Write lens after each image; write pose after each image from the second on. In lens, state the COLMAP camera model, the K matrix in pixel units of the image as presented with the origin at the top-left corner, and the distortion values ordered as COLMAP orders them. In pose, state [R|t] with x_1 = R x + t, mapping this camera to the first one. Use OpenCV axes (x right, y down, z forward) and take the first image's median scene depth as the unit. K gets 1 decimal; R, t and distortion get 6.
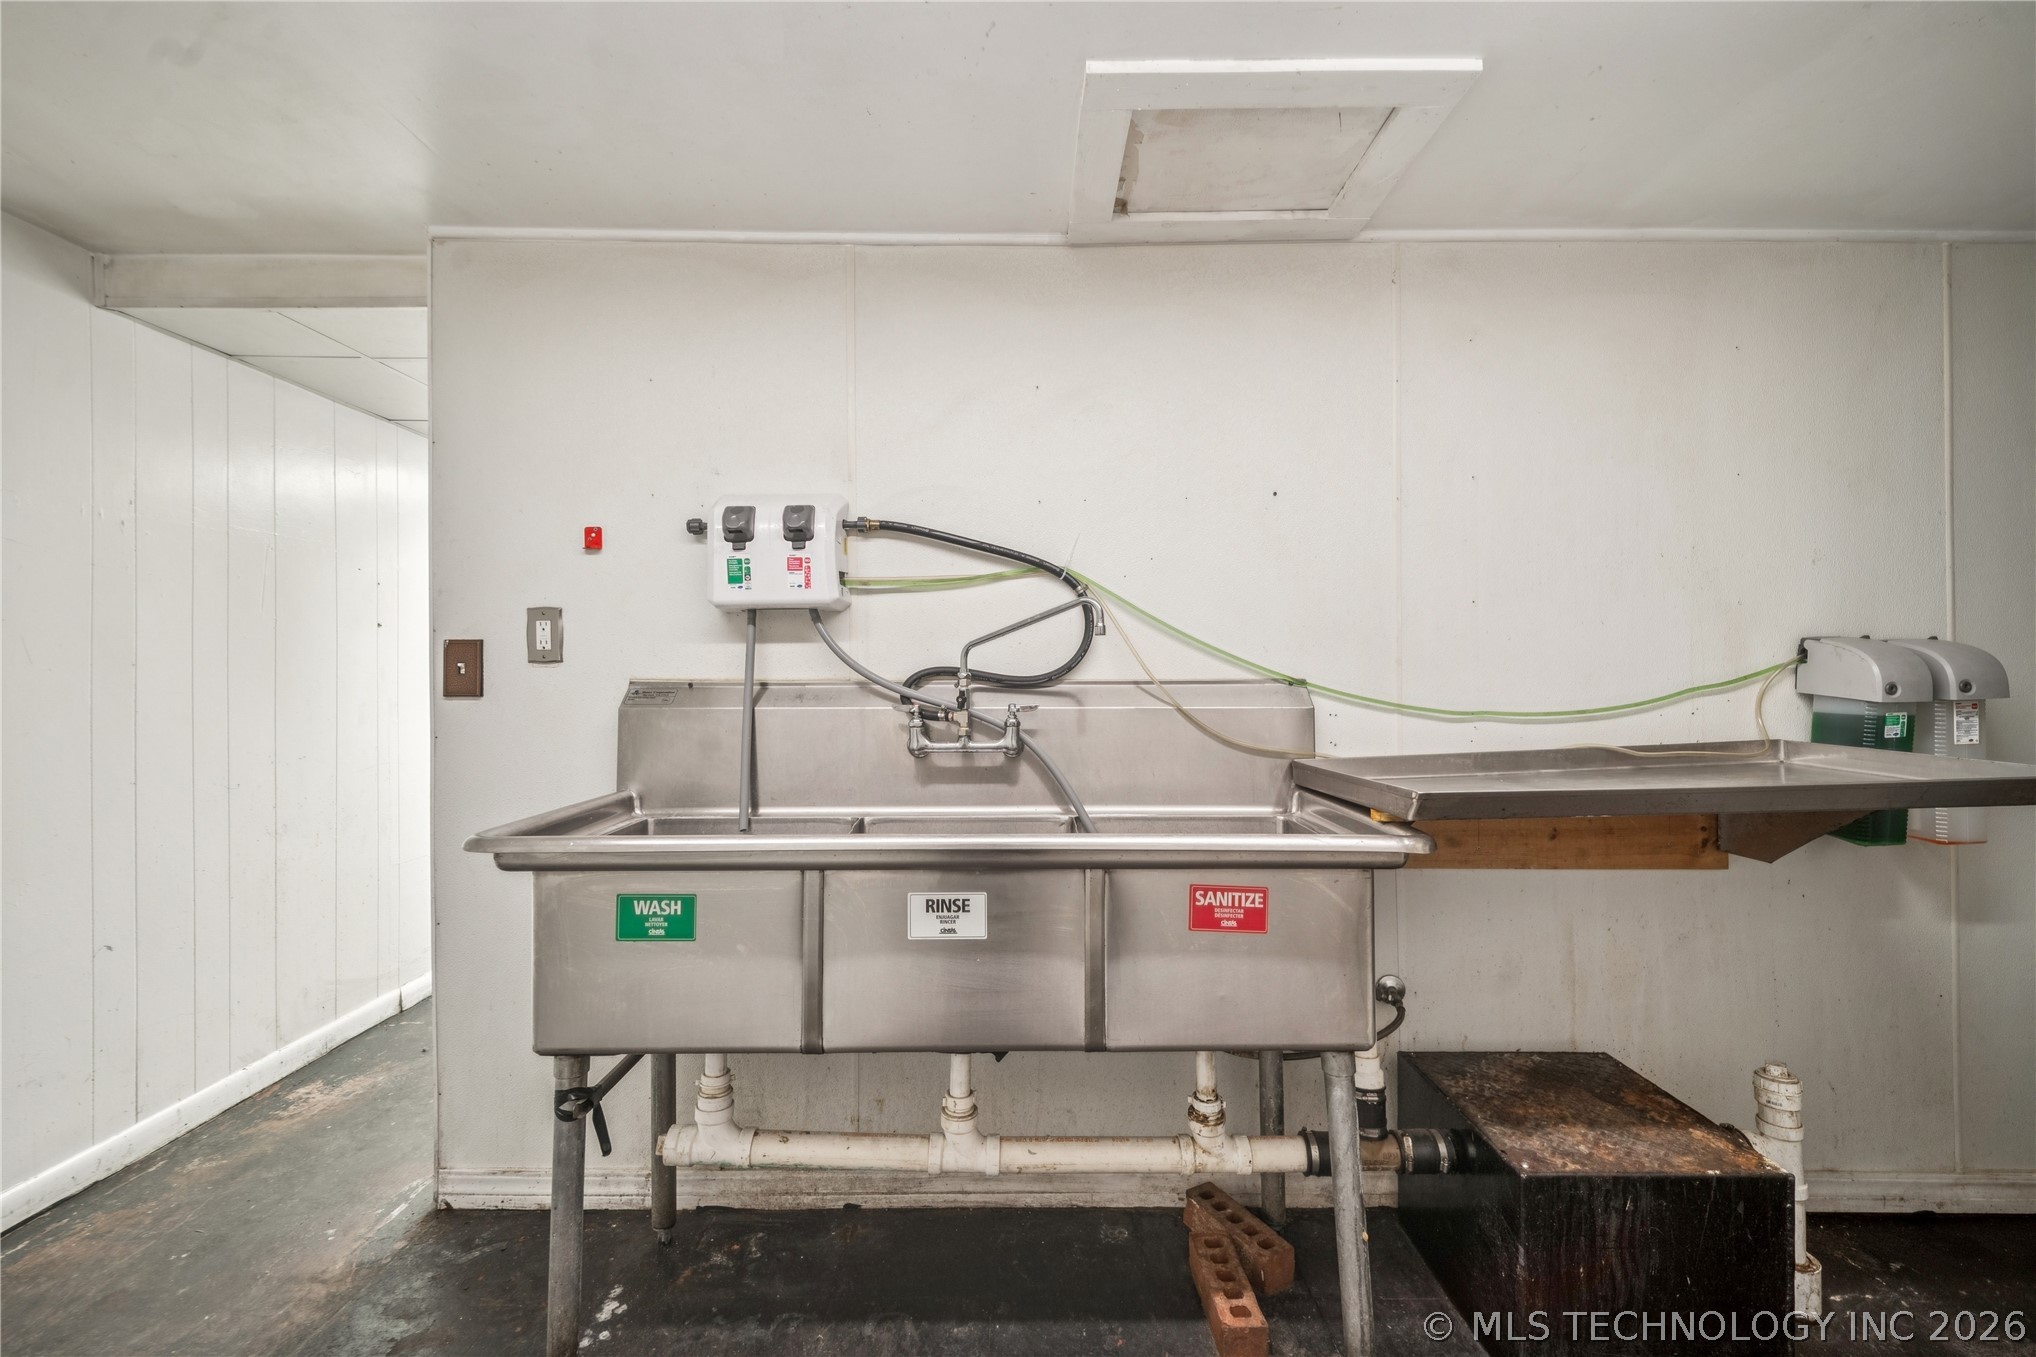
lens RADIAL K [[845.6, 0, 1018.4], [0, 845.6, 662.5], [0, 0, 1]] dist [0.026727, -0.015927]
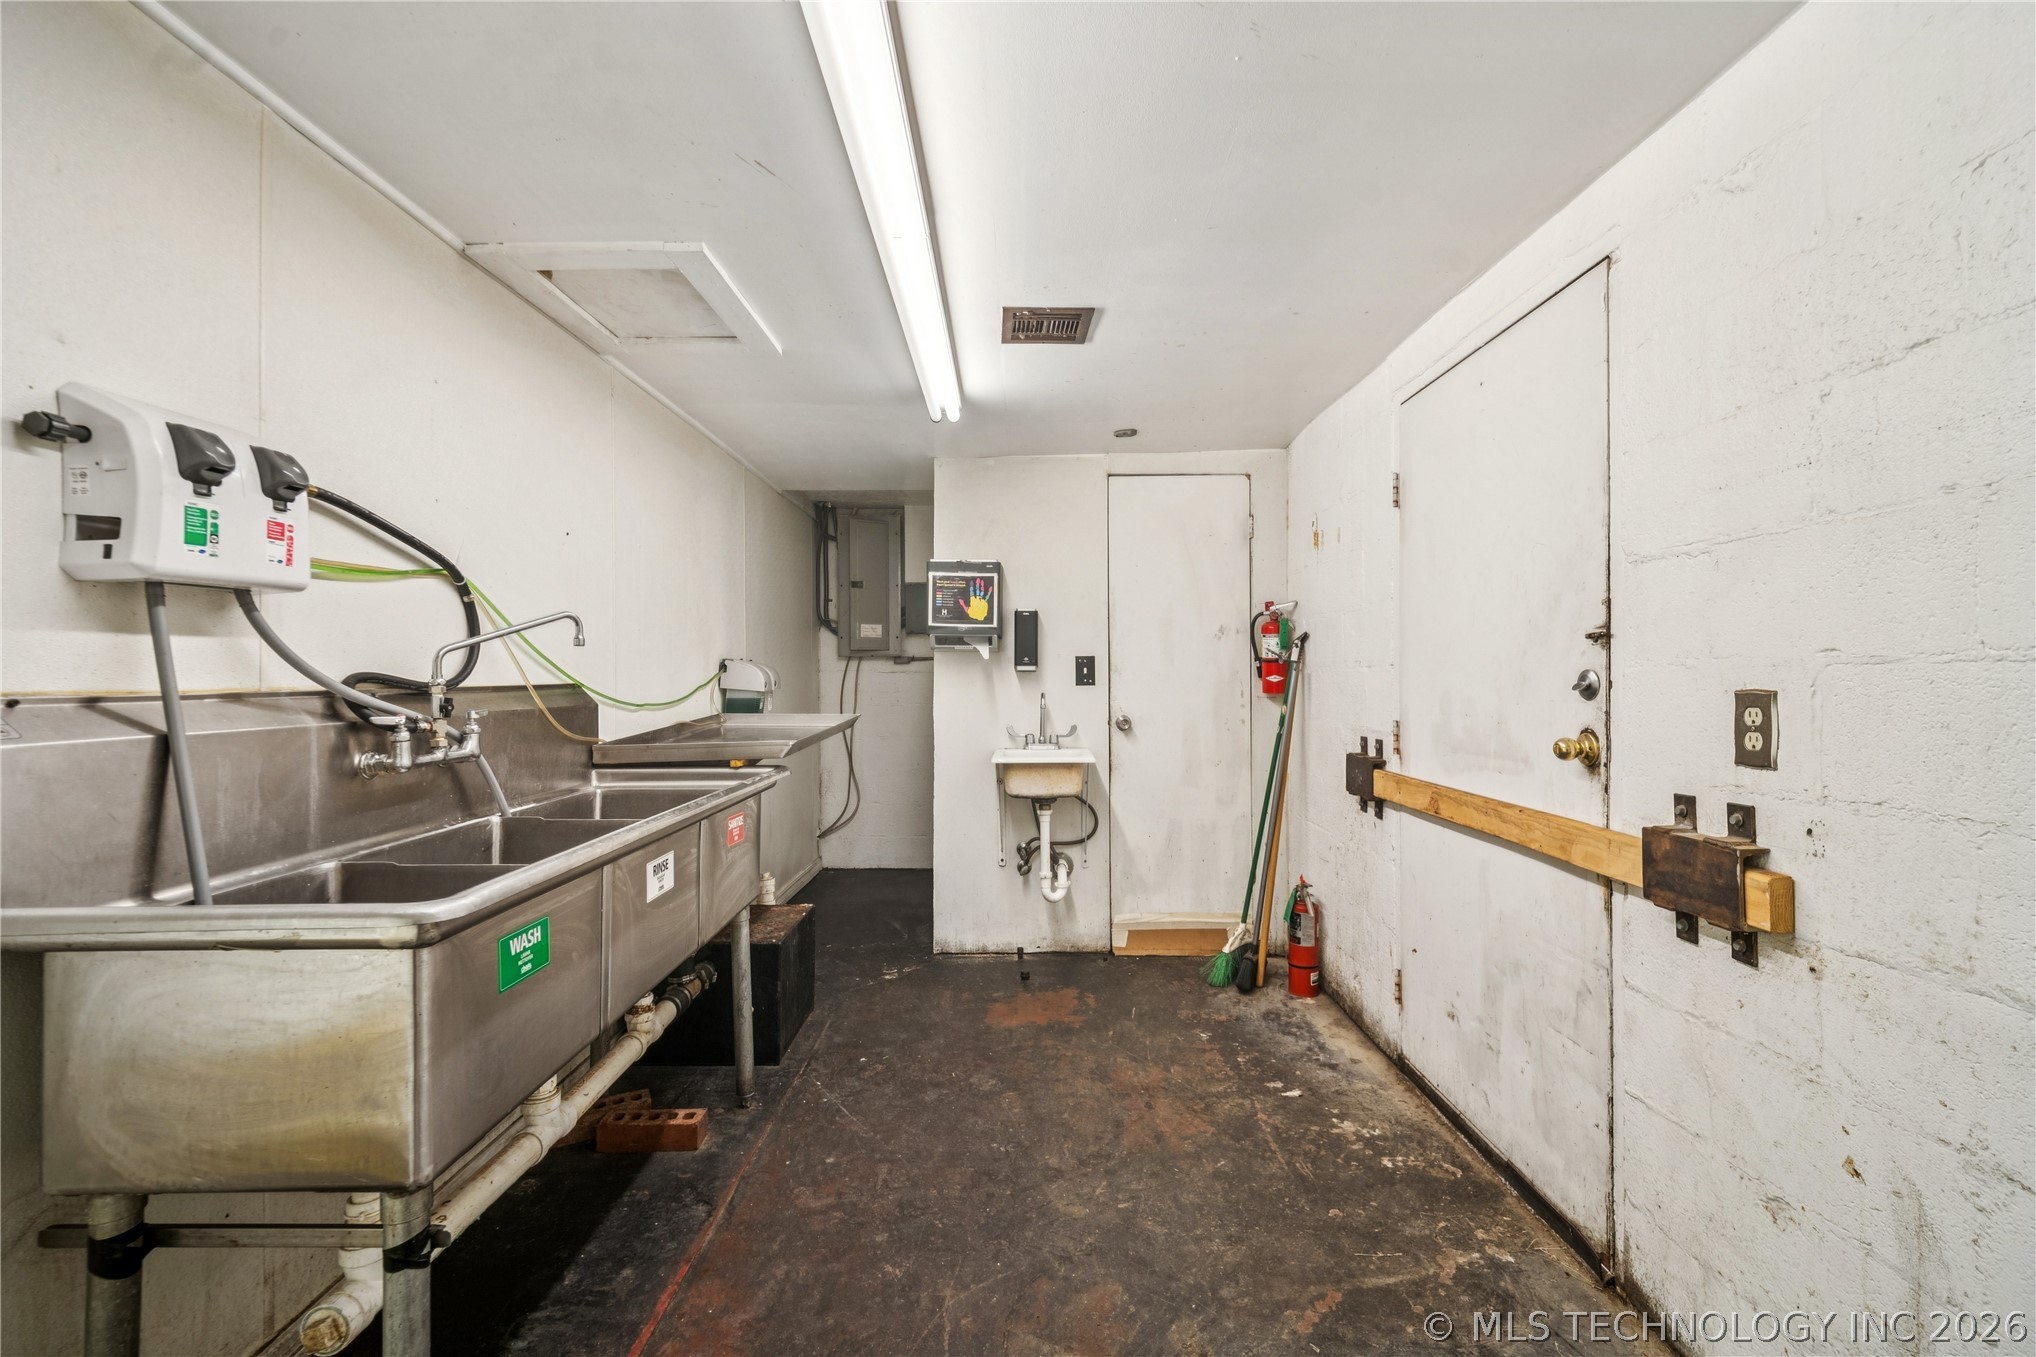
lens RADIAL K [[845.6, 0, 1018.4], [0, 845.6, 662.5], [0, 0, 1]] dist [0.026727, -0.015927]
pose [[0.000248, 0.016478, 0.999864, -0.994741], [-0.002588, 0.999861, -0.016477, 0.007124], [-0.999997, -0.002584, 0.000291, 0.362207]]
